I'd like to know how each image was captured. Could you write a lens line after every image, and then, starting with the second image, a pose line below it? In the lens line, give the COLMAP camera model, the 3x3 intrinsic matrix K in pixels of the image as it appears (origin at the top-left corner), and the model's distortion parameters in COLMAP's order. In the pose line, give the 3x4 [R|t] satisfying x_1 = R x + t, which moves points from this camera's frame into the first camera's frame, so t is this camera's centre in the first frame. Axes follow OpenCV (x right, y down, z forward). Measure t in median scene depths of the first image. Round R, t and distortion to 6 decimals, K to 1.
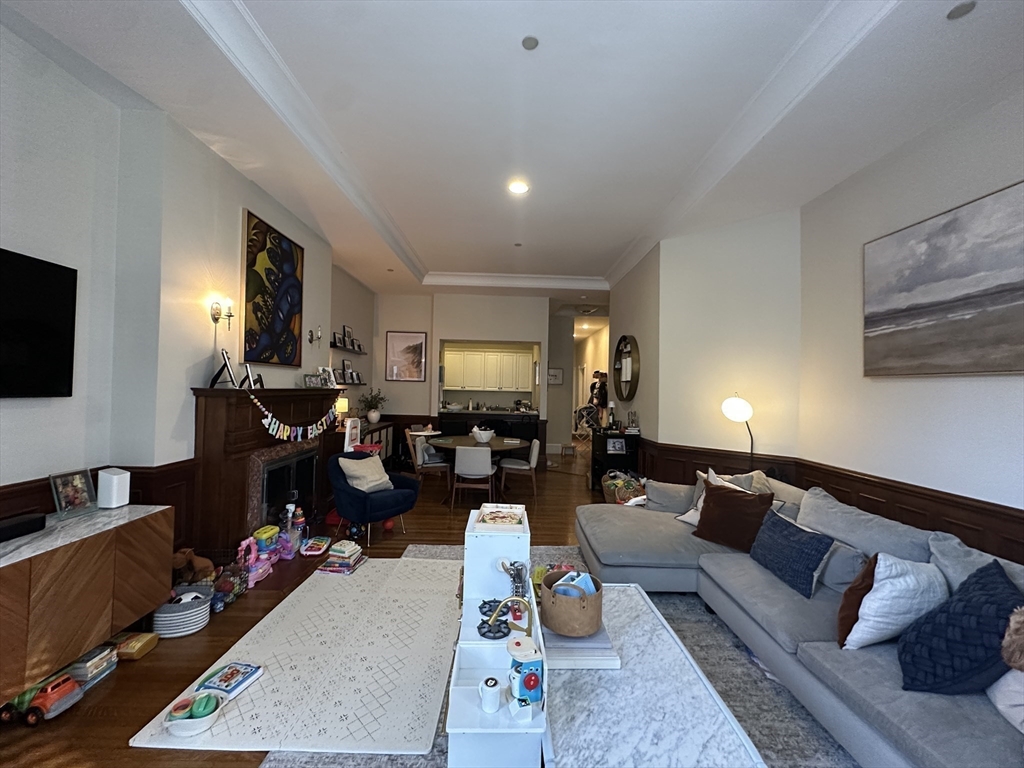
lens RADIAL K [[406.3, 0, 512.1], [0, 406.3, 385.4], [0, 0, 1]] dist [-0.002843, 0.000258]
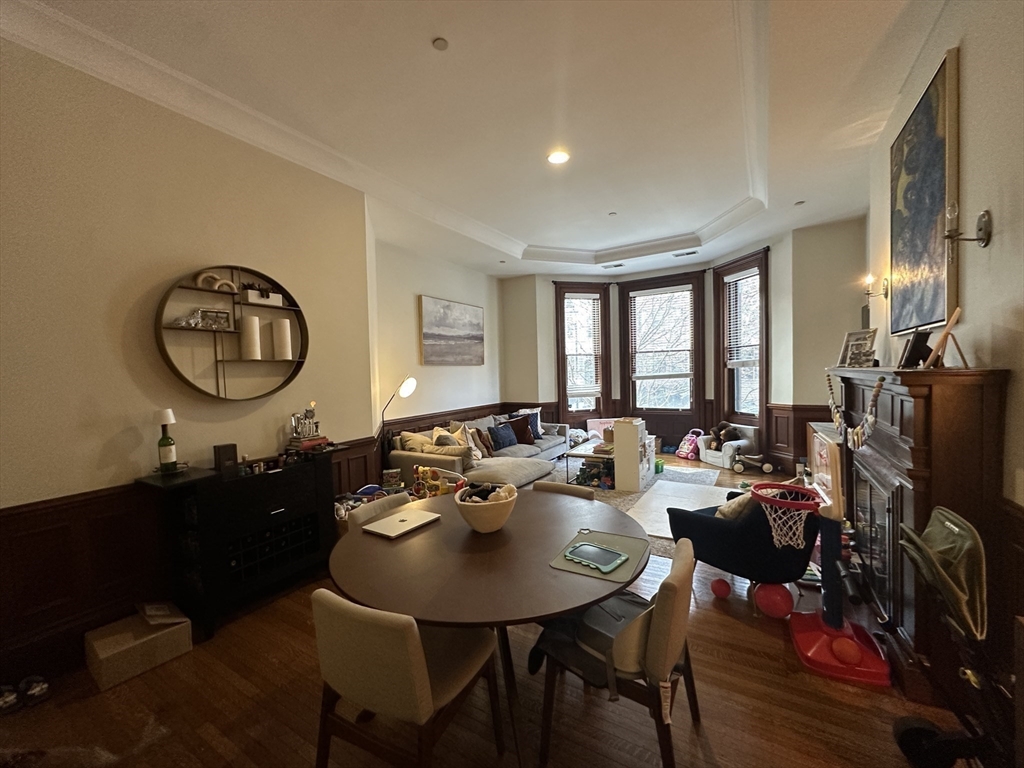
lens RADIAL K [[406.3, 0, 509.5], [0, 406.3, 384.6], [0, 0, 1]] dist [-0.002843, 0.000258]
pose [[-0.842343, -0.013789, 0.538765, -0.451462], [0.006563, 0.999336, 0.035837, 0.007032], [-0.538902, 0.033723, -0.841693, 2.092623]]
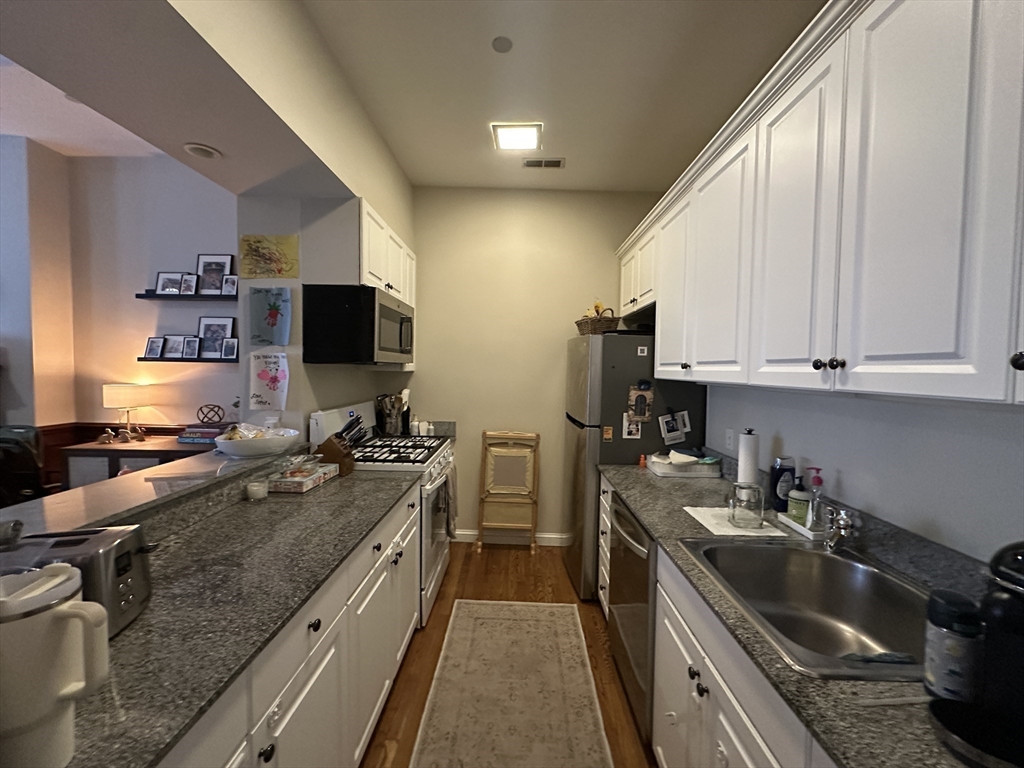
lens RADIAL K [[406.3, 0, 511.7], [0, 406.3, 384.1], [0, 0, 1]] dist [-0.002843, 0.000258]
pose [[-0.039178, 0.016563, -0.999095, 0.224536], [-0.006658, 0.999836, 0.016837, 0.030539], [0.999210, 0.007312, -0.039061, 2.654938]]
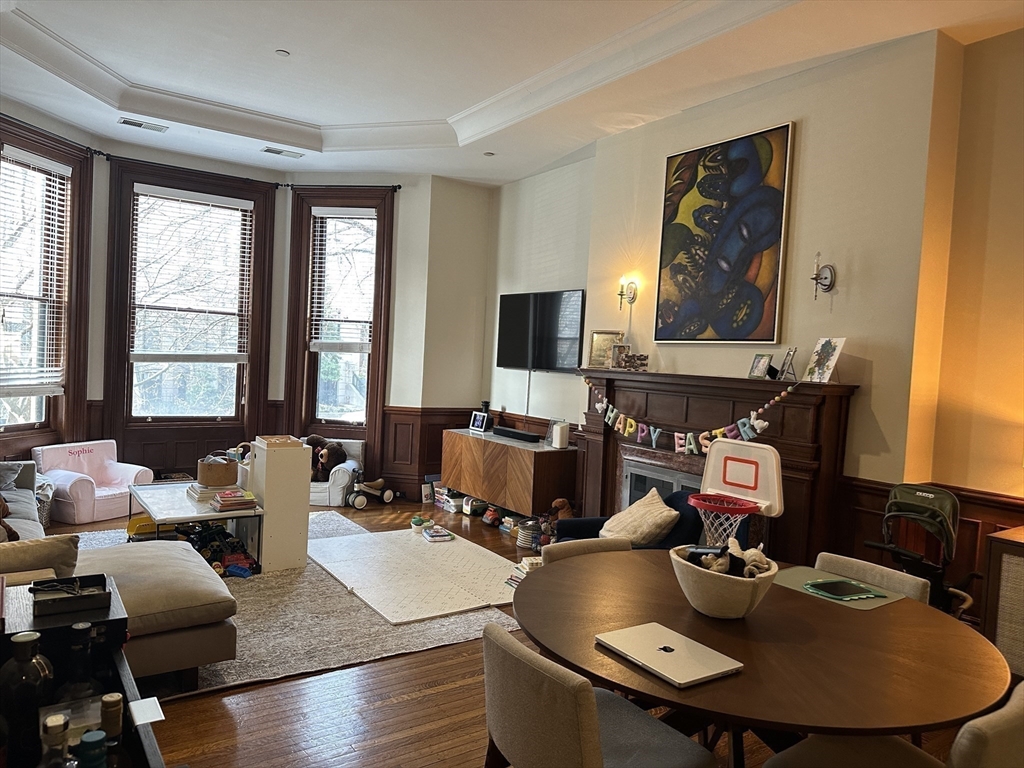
lens RADIAL K [[714.3, 0, 512.8], [0, 714.3, 392.5], [0, 0, 1]] dist [0.075951, -0.101423]
pose [[-0.827404, -0.037073, -0.560383, 0.410825], [-0.065679, 0.997359, 0.030993, 0.021520], [0.557754, 0.062448, -0.827654, 2.060046]]
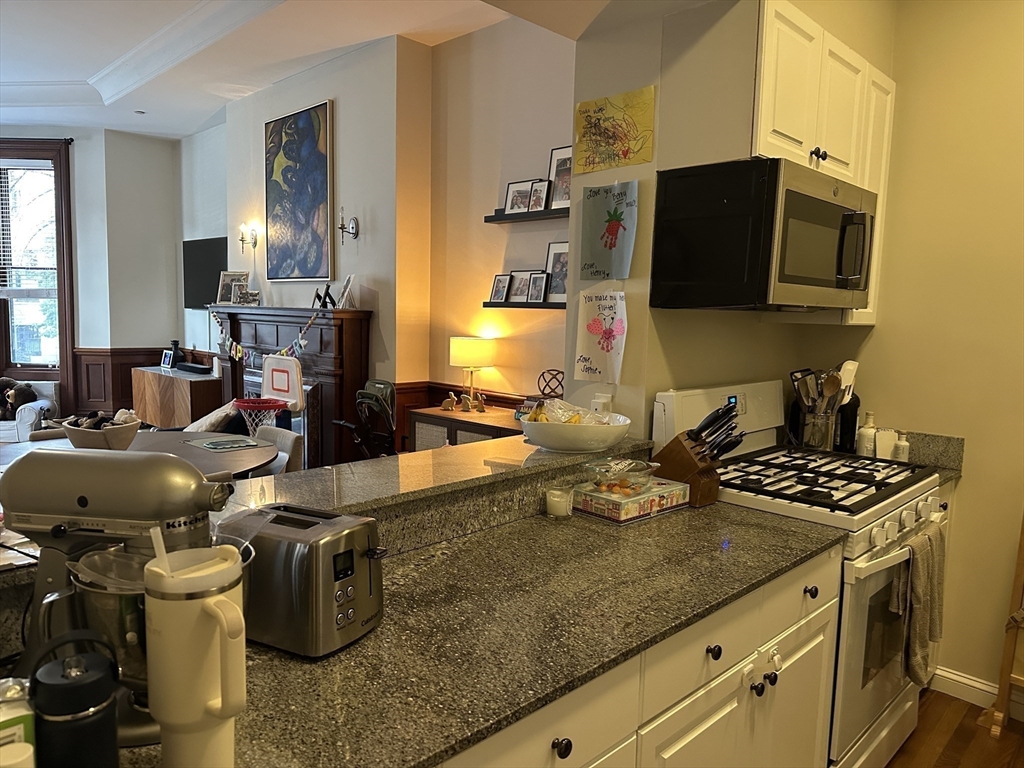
lens RADIAL K [[714.3, 0, 517.2], [0, 714.3, 390.2], [0, 0, 1]] dist [0.075951, -0.101423]
pose [[-0.709787, 0.035923, -0.703500, 0.162032], [-0.036319, 0.995504, 0.087478, 0.033411], [0.703480, 0.087641, -0.705291, 2.694364]]
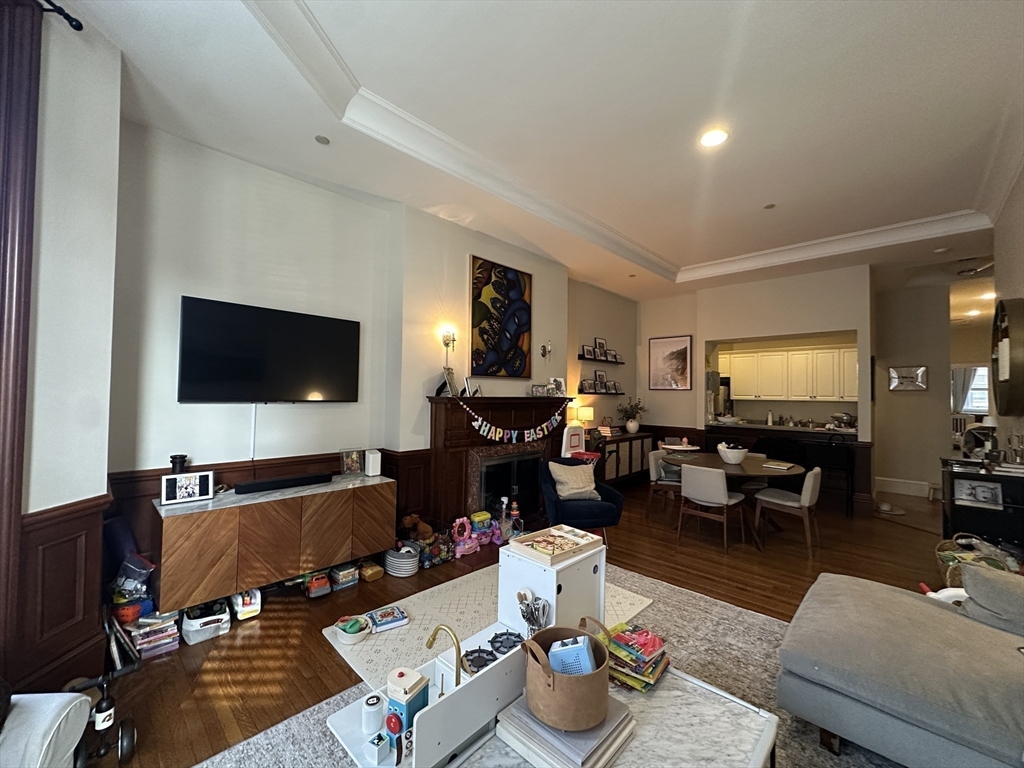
lens RADIAL K [[406.3, 0, 512.6], [0, 406.3, 386.6], [0, 0, 1]] dist [-0.002843, 0.000258]
pose [[0.709171, -0.027139, -0.704514, 0.310335], [0.008754, 0.999521, -0.029691, 0.013501], [0.704983, 0.014889, 0.709068, 0.200521]]
